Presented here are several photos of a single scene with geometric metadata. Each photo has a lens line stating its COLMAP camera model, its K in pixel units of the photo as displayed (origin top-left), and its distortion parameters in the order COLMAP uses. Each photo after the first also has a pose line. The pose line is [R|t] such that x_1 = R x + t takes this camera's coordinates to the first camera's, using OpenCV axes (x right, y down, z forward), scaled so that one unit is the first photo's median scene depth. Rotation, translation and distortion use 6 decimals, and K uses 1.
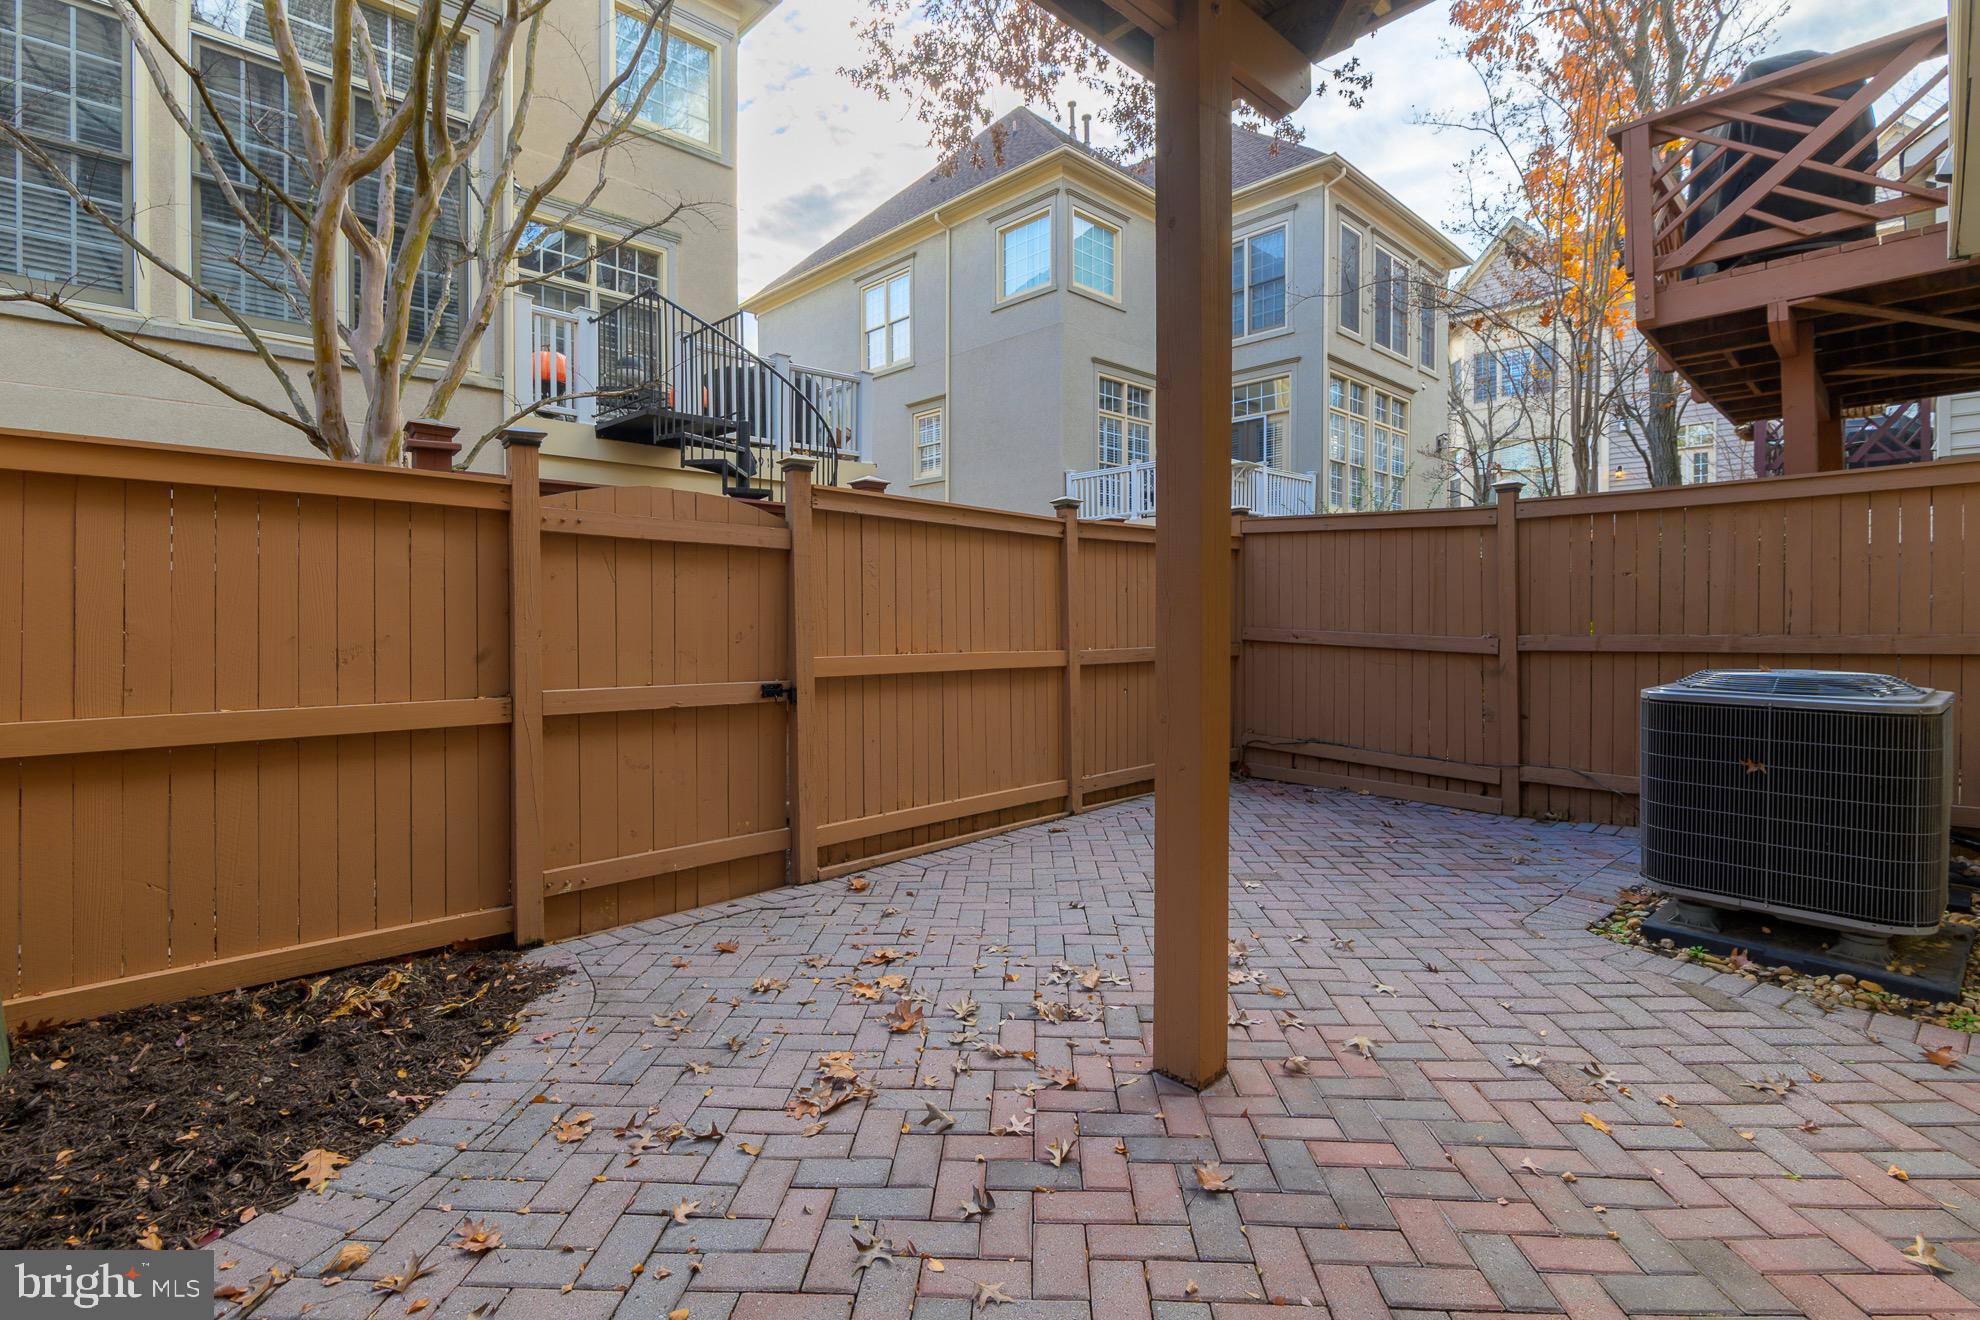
lens RADIAL K [[927.5, 0, 995.9], [0, 927.5, 639.2], [0, 0, 1]] dist [-0.001696, -0.001526]
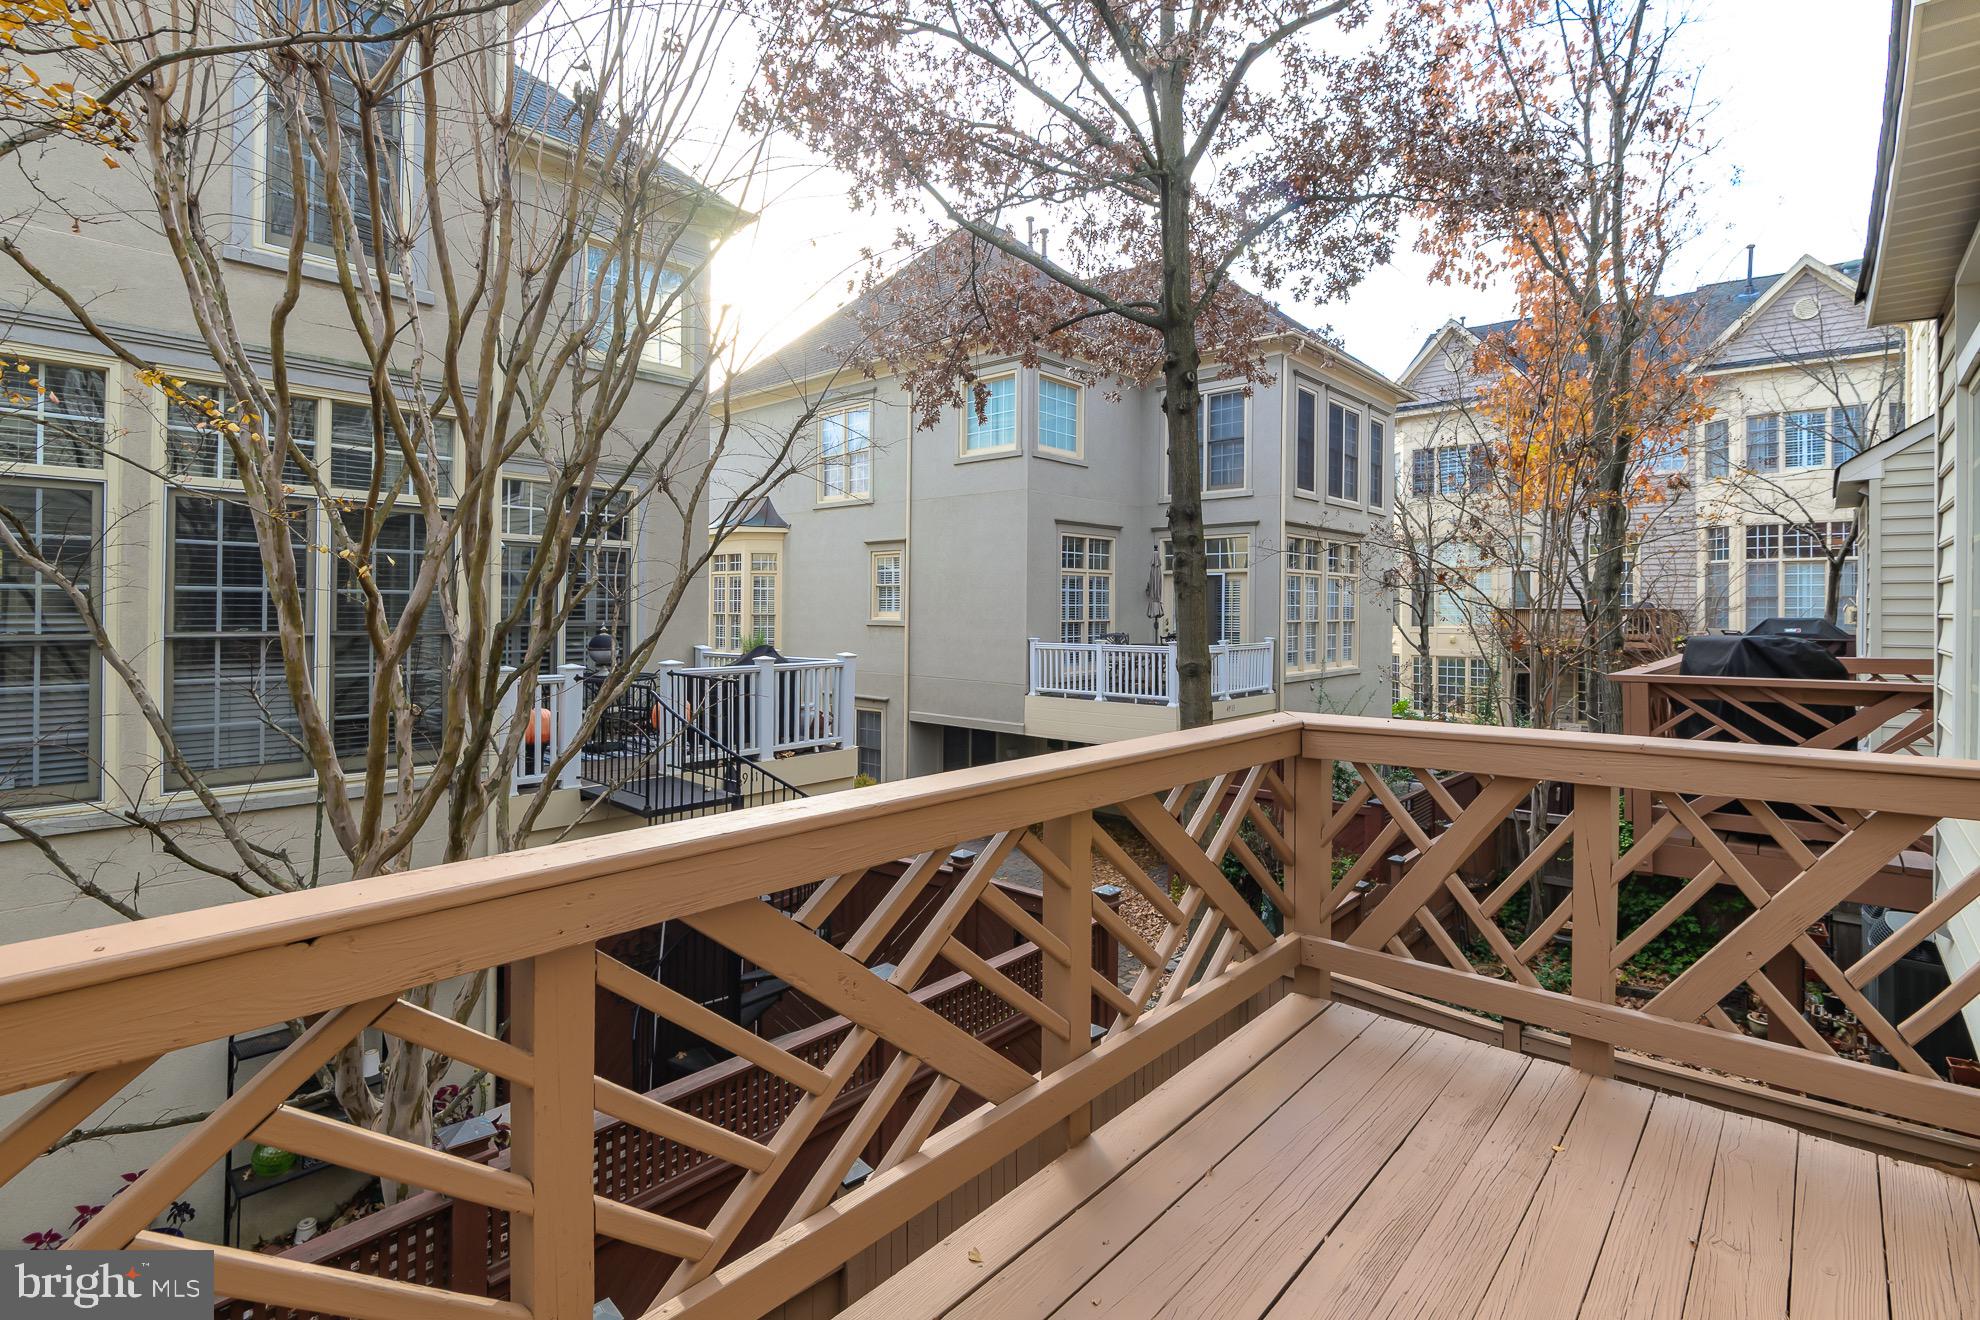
lens RADIAL K [[935.5, 0, 990.0], [0, 935.5, 622.4], [0, 0, 1]] dist [0.003203, -0.001383]
pose [[0.997866, 0.010433, 0.064454, -0.029759], [-0.009689, 0.999883, -0.011851, -0.171082], [-0.064570, 0.011201, 0.997850, -0.004777]]
